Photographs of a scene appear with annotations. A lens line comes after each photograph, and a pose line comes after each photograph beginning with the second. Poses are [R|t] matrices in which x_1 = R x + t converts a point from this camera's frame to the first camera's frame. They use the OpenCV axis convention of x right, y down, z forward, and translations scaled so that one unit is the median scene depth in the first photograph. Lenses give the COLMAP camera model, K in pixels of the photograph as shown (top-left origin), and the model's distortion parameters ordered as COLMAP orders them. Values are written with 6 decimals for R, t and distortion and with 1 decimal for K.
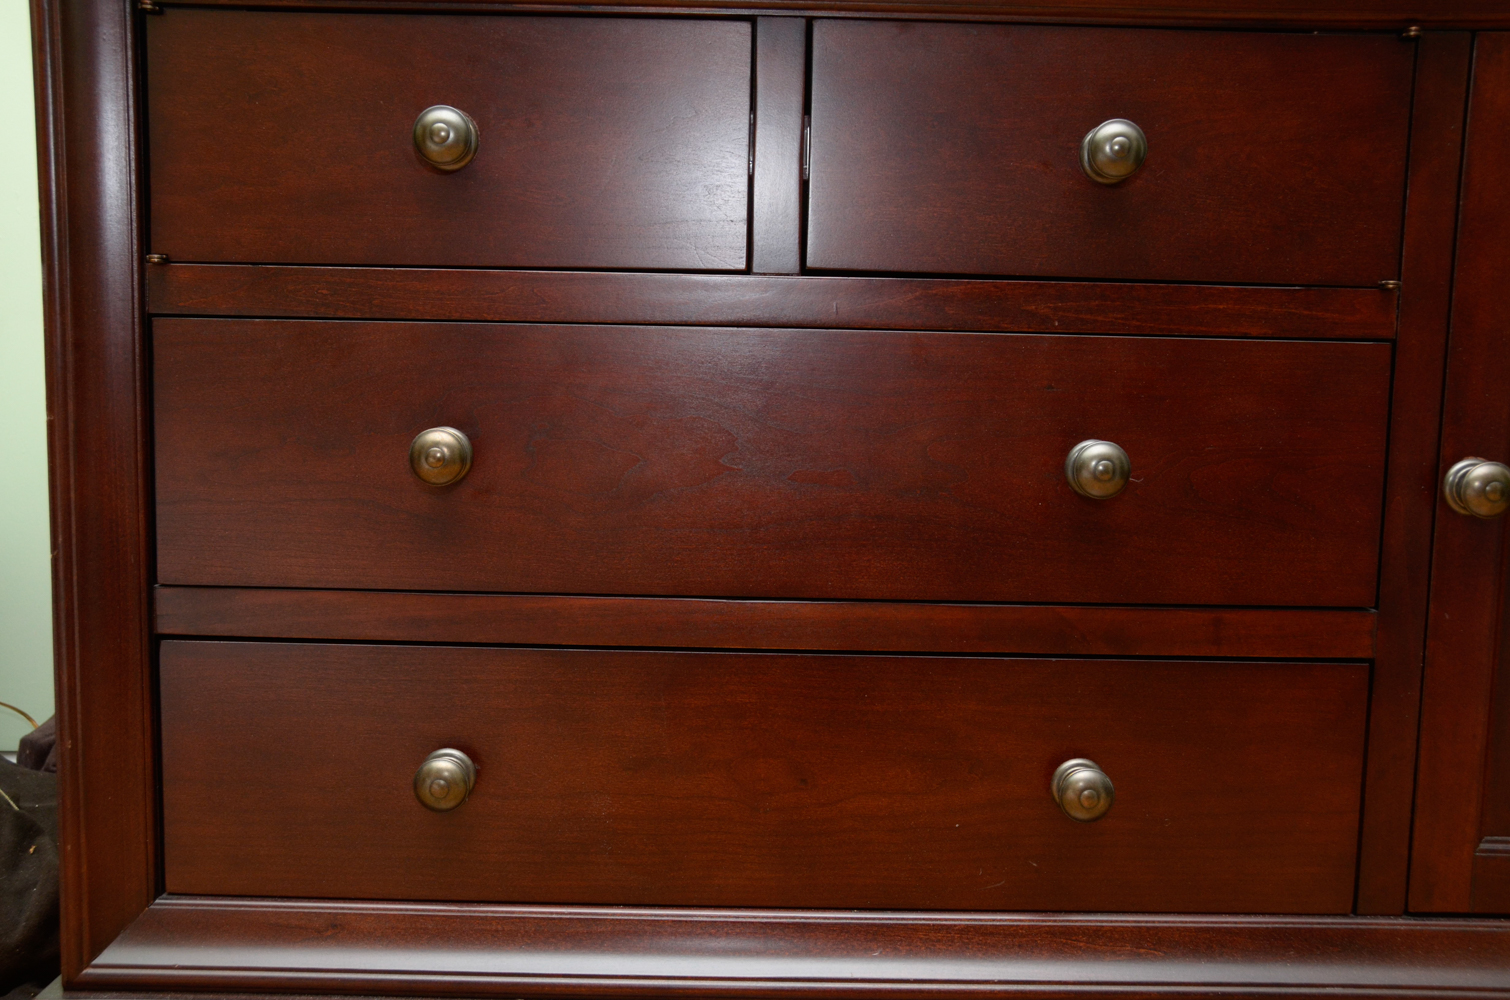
lens RADIAL K [[1520.5, 0, 750.3], [0, 1520.5, 538.4], [0, 0, 1]] dist [-0.108925, 0.213472]
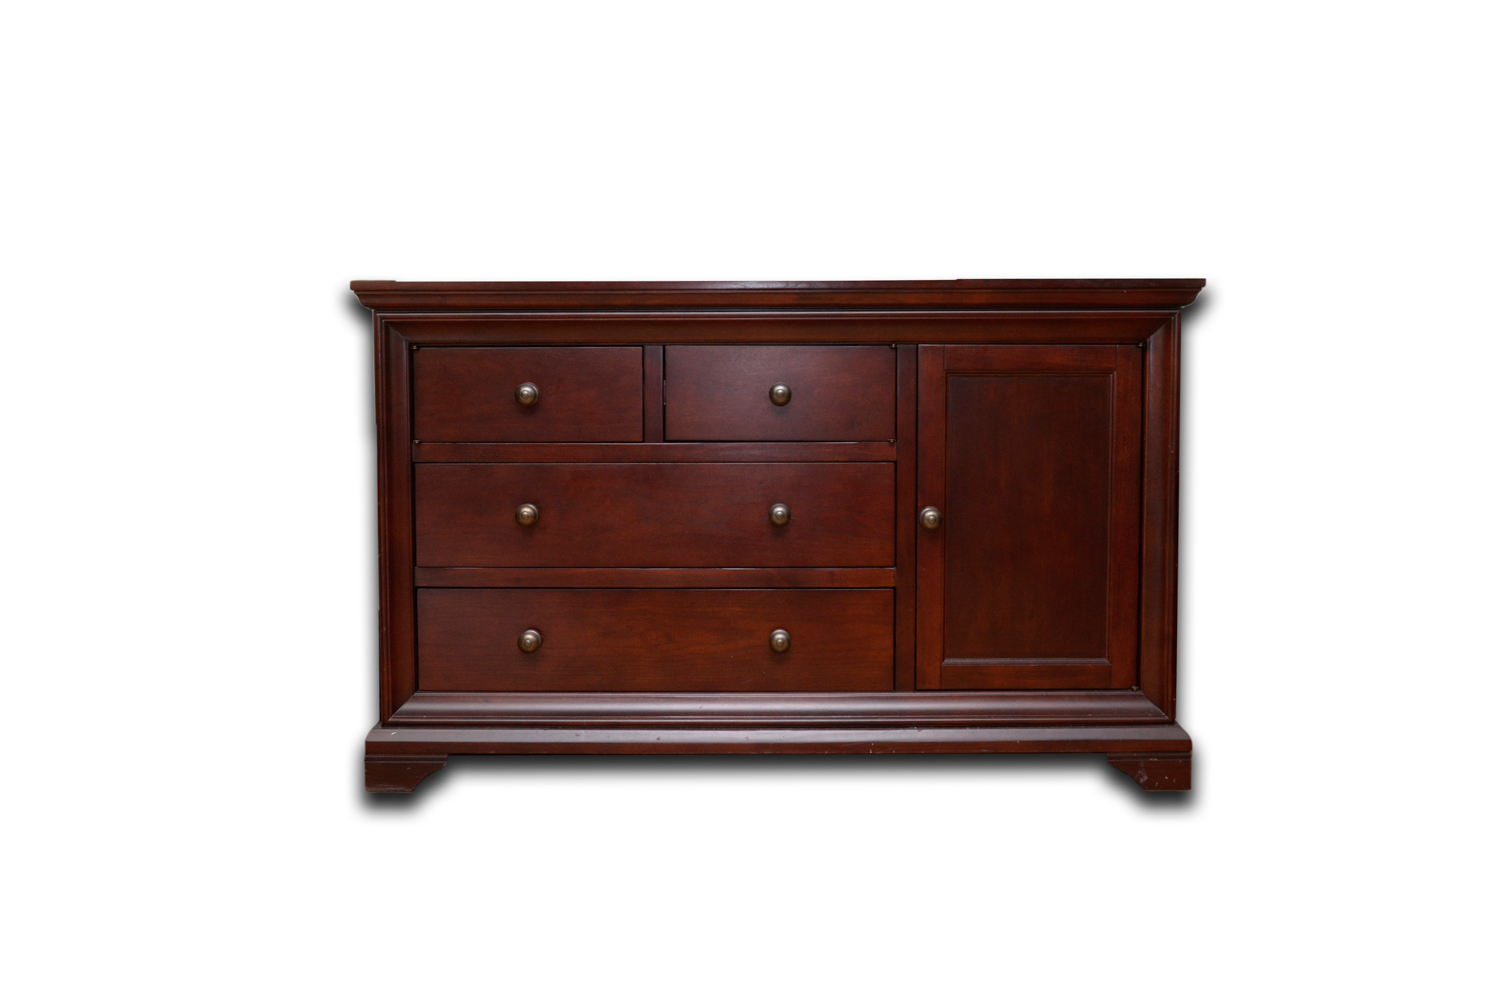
lens RADIAL K [[1421.8, 0, 748.6], [0, 1421.8, 504.4], [0, 0, 1]] dist [-0.098325, 0.171982]
pose [[0.999671, -0.021513, -0.013954, 0.210450], [0.020833, 0.998667, -0.047234, 0.050526], [0.014952, 0.046928, 0.998786, -1.426161]]
